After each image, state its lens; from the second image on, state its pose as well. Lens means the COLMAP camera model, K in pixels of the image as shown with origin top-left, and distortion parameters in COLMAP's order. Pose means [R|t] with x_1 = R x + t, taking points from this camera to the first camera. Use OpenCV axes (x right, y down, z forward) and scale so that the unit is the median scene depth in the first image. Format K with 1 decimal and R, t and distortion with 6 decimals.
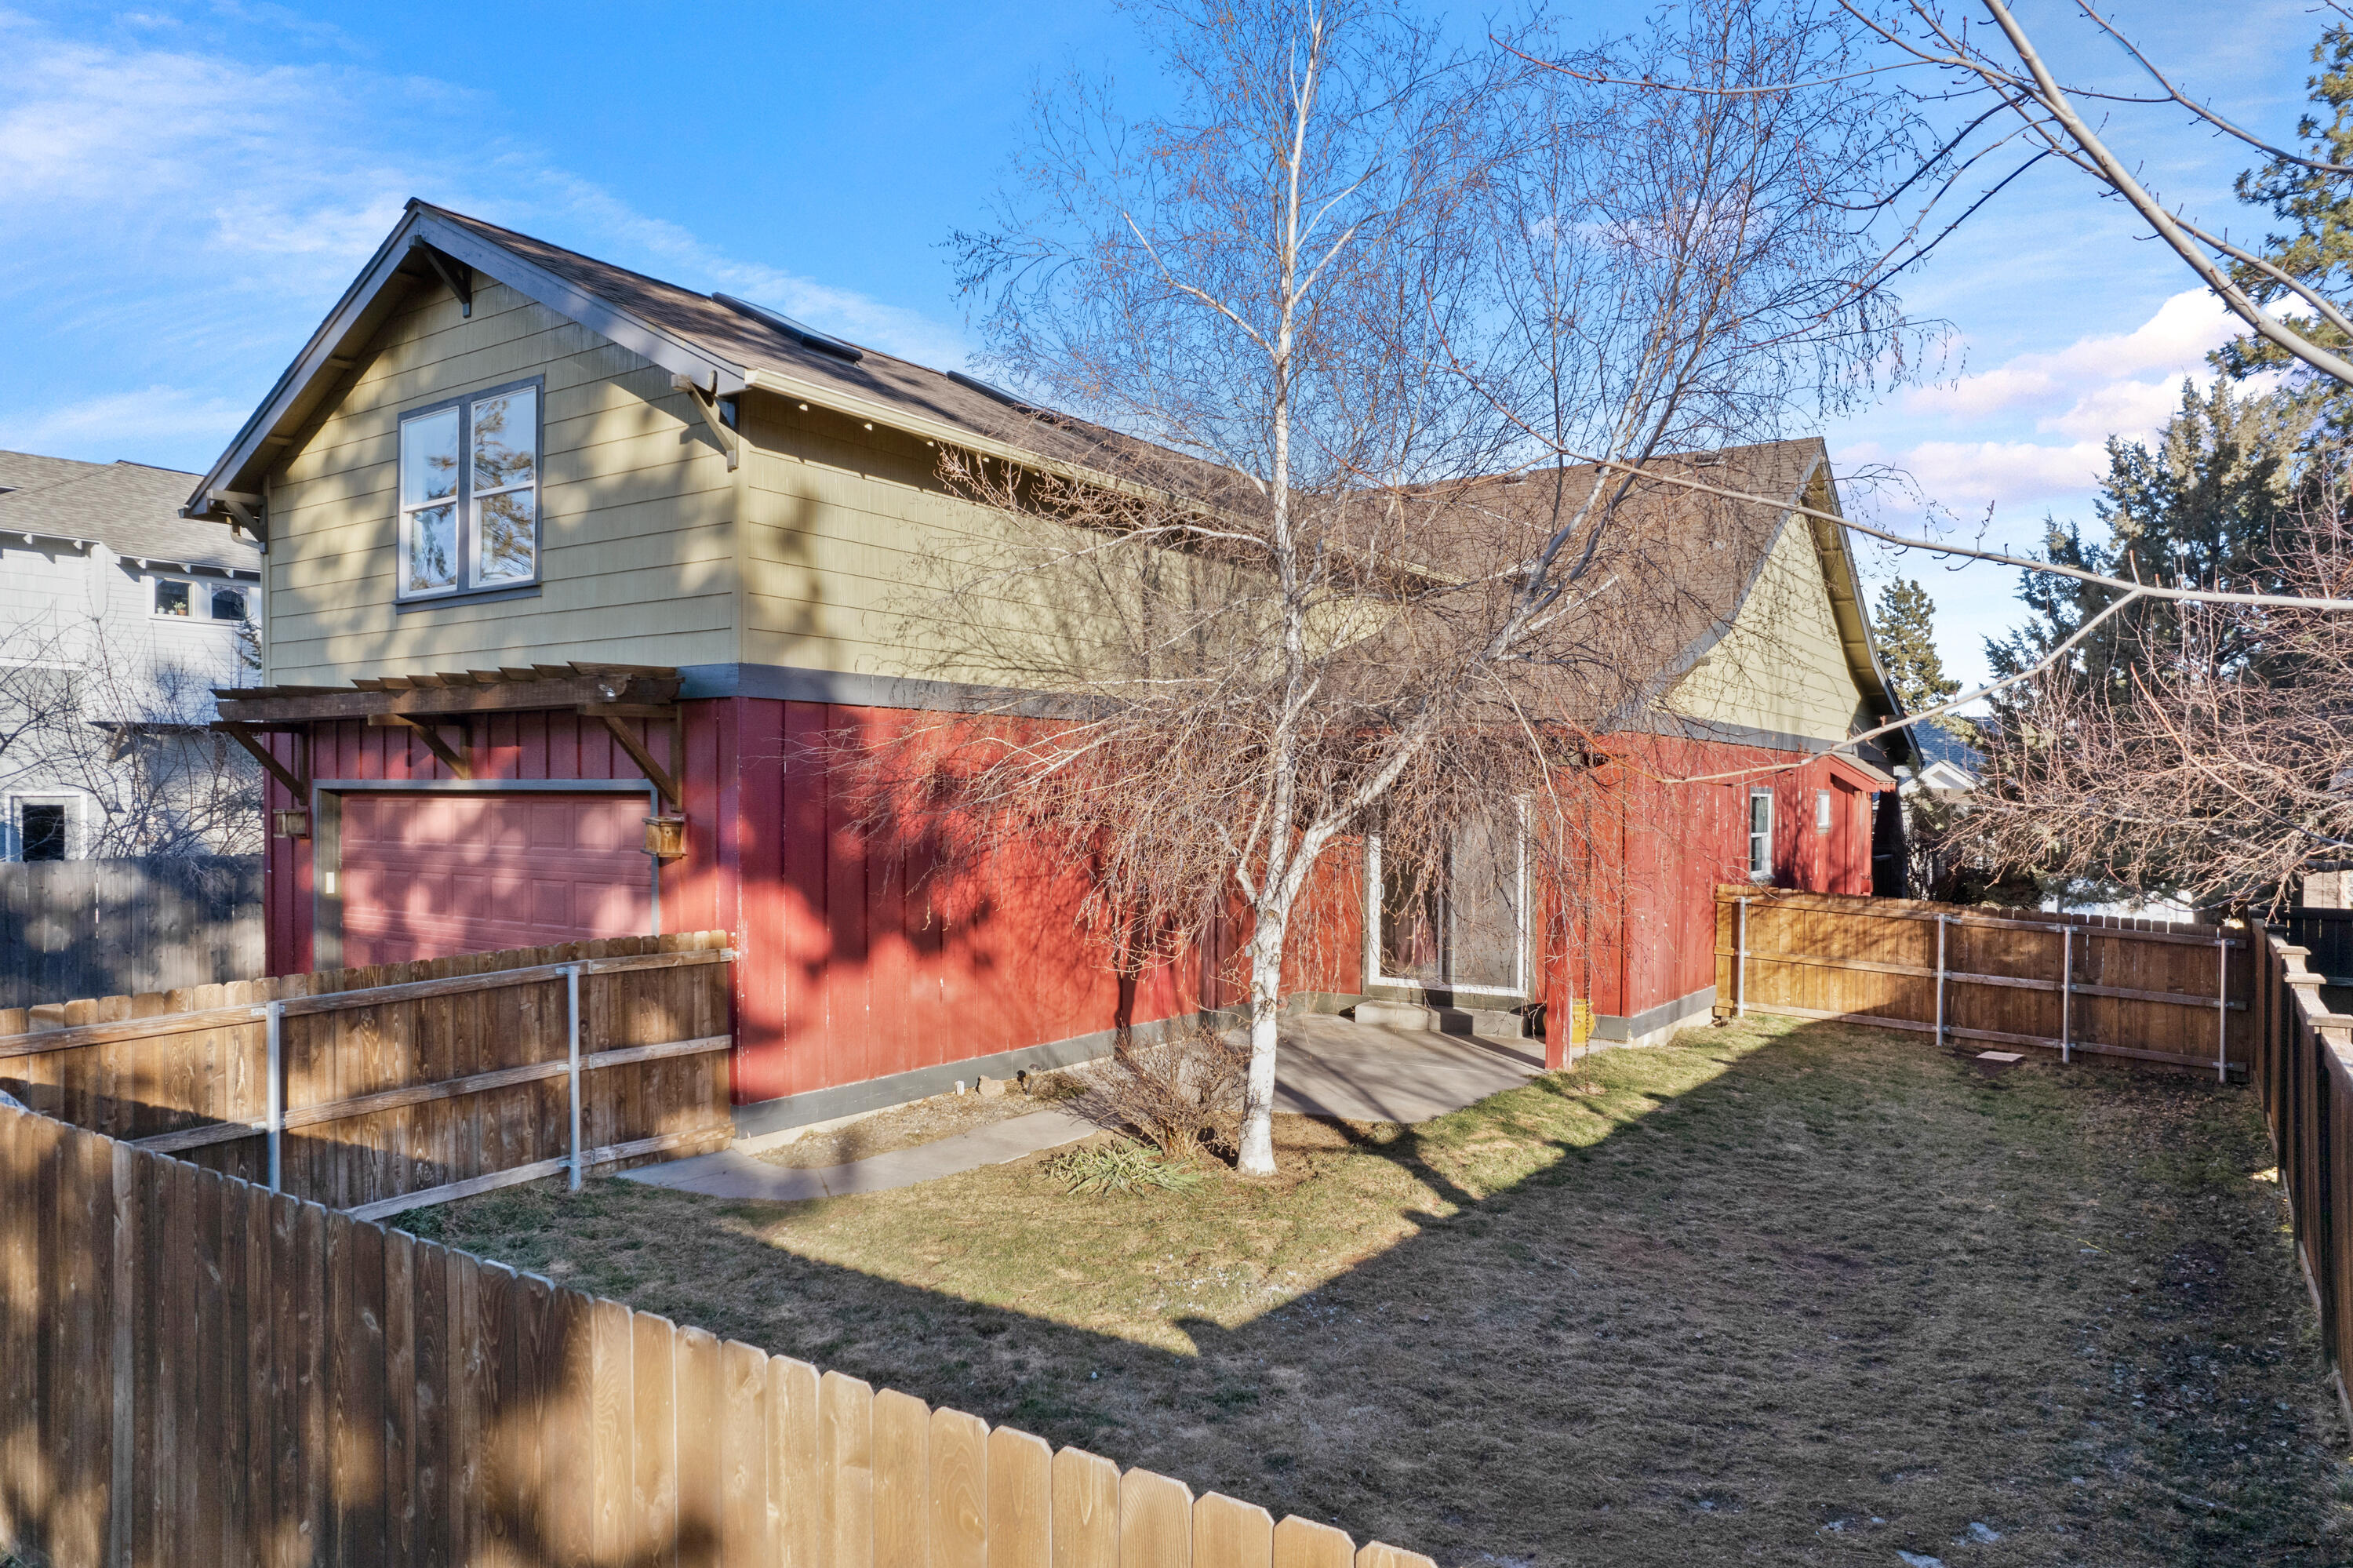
lens RADIAL K [[1492.1, 0, 1176.5], [0, 1492.1, 784.0], [0, 0, 1]] dist [-0.004573, 0.000011]
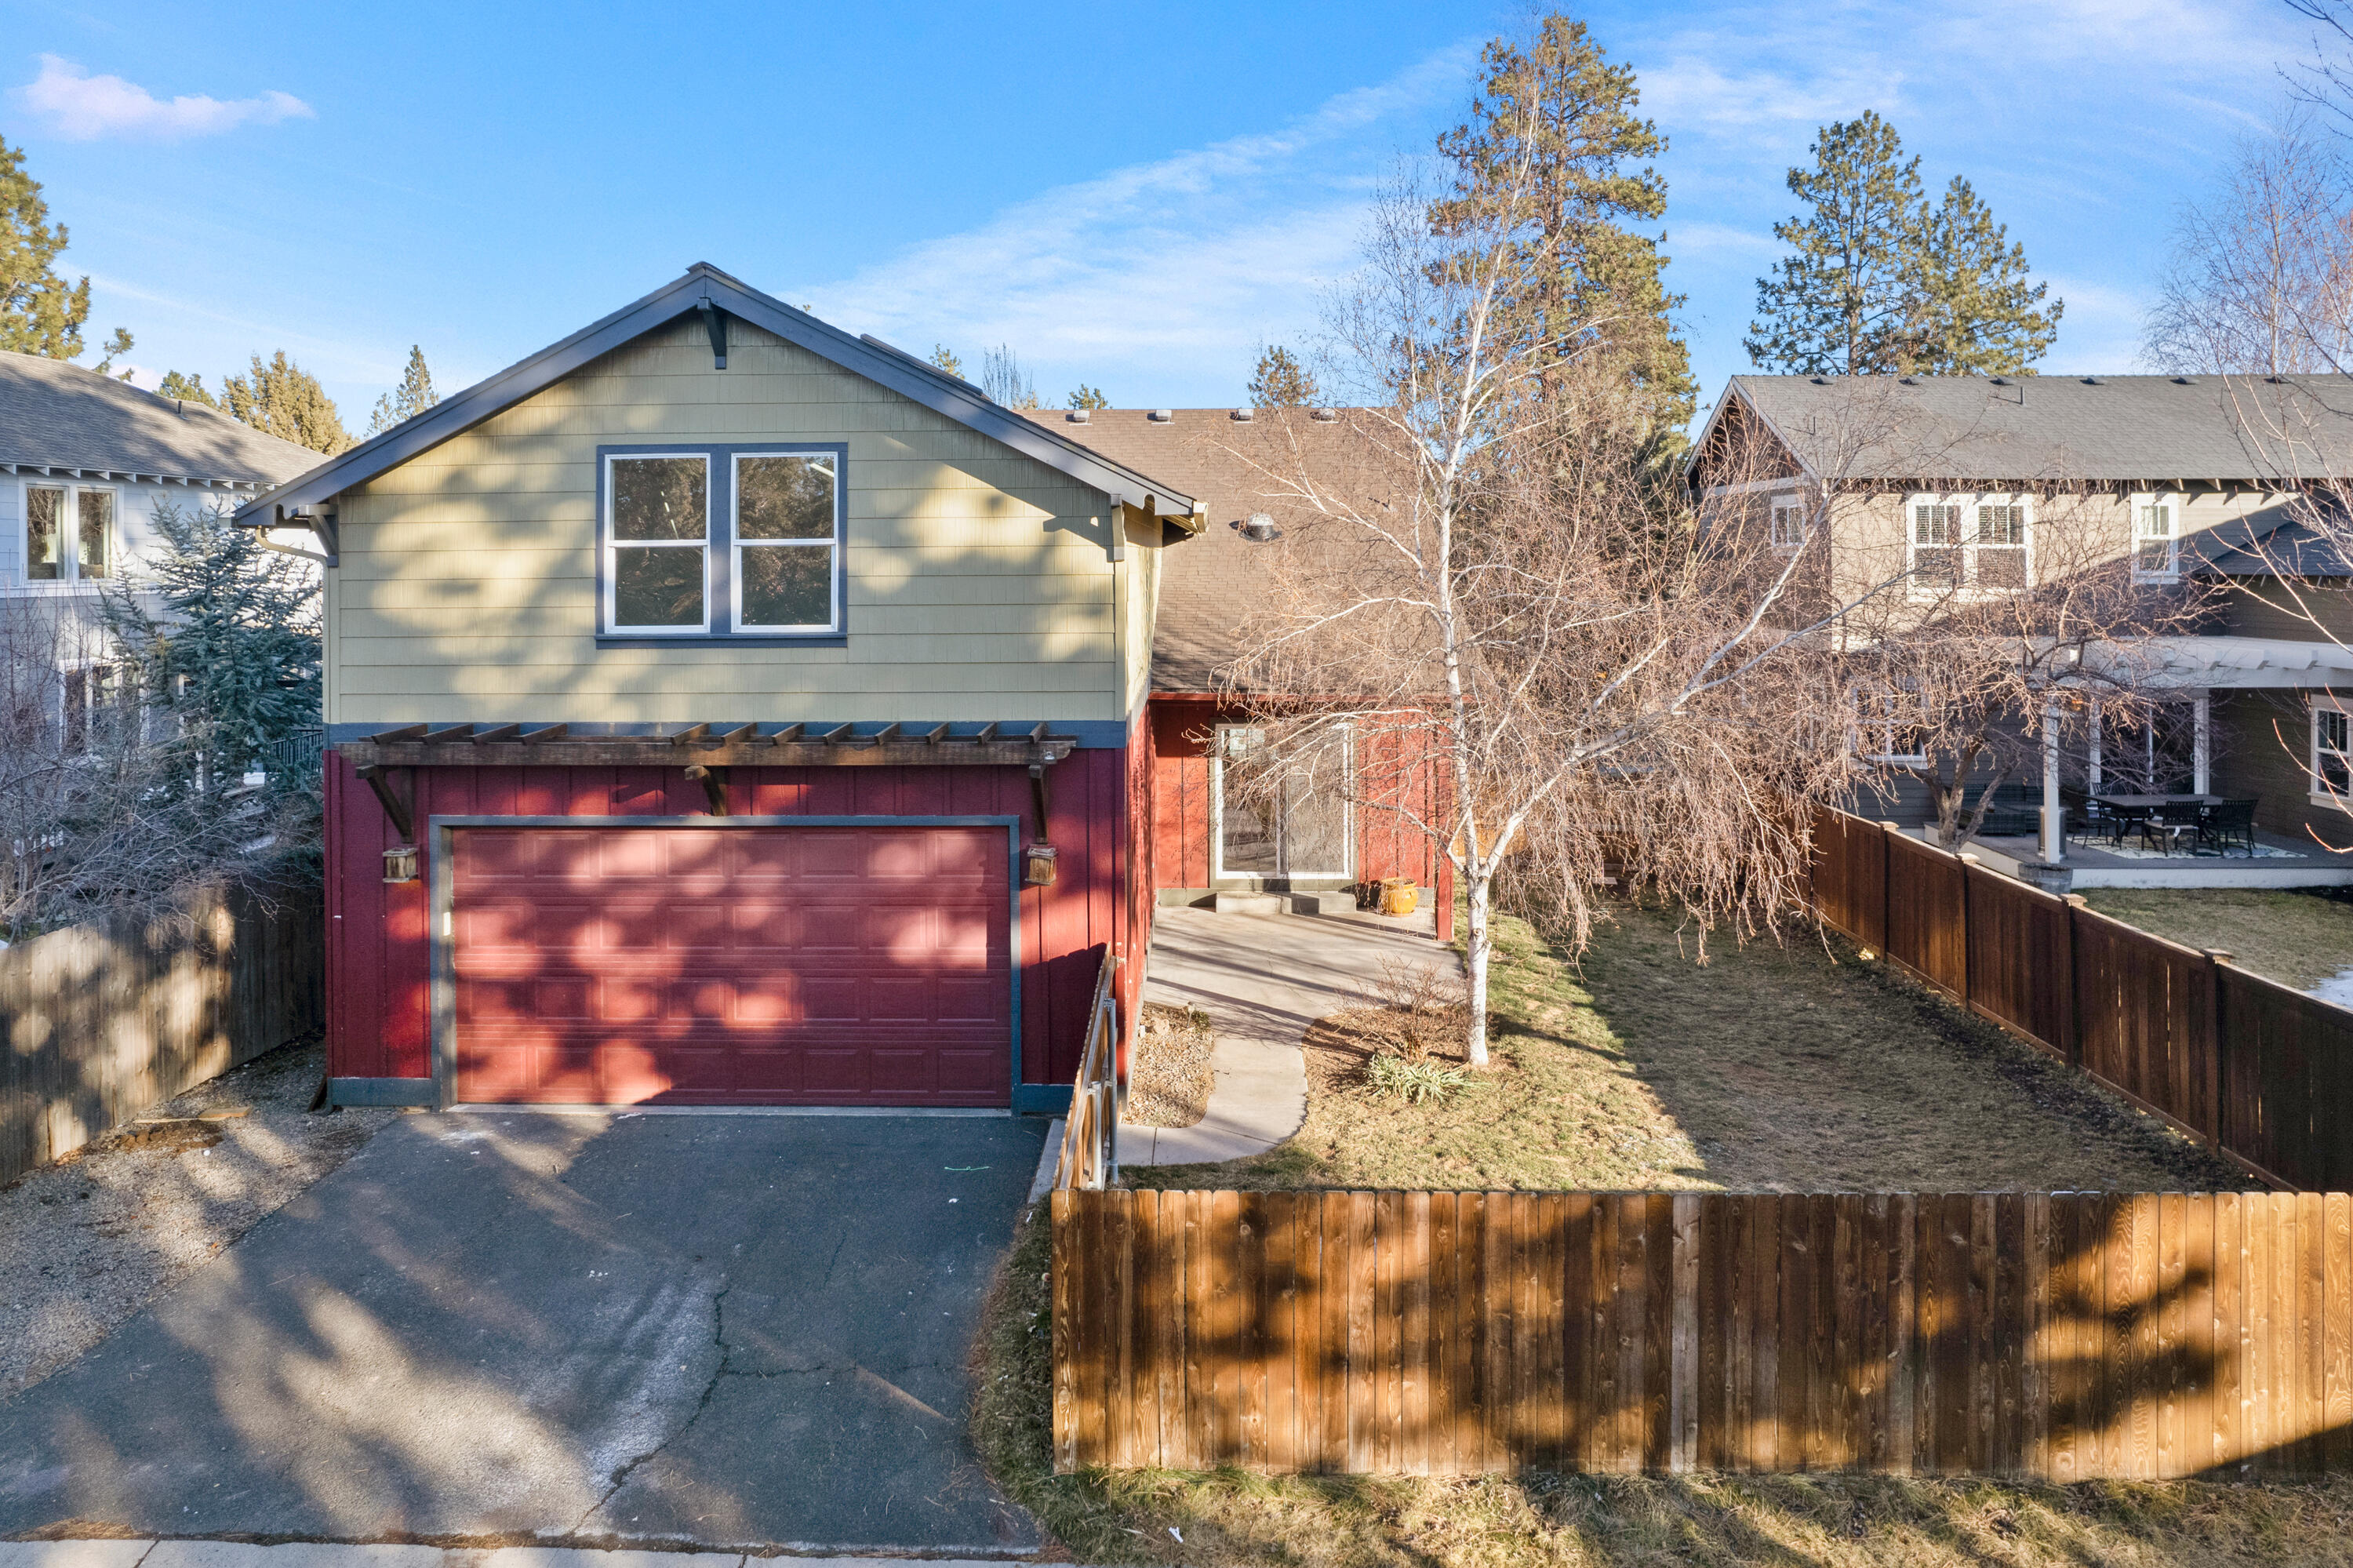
lens RADIAL K [[1547.3, 0, 1177.8], [0, 1547.3, 548.3], [0, 0, 1]] dist [-0.010143, -0.000787]
pose [[0.845215, -0.008686, 0.534356, -0.696733], [0.010070, 0.999949, 0.000327, -0.167753], [-0.534332, 0.005104, 0.845260, -0.070344]]
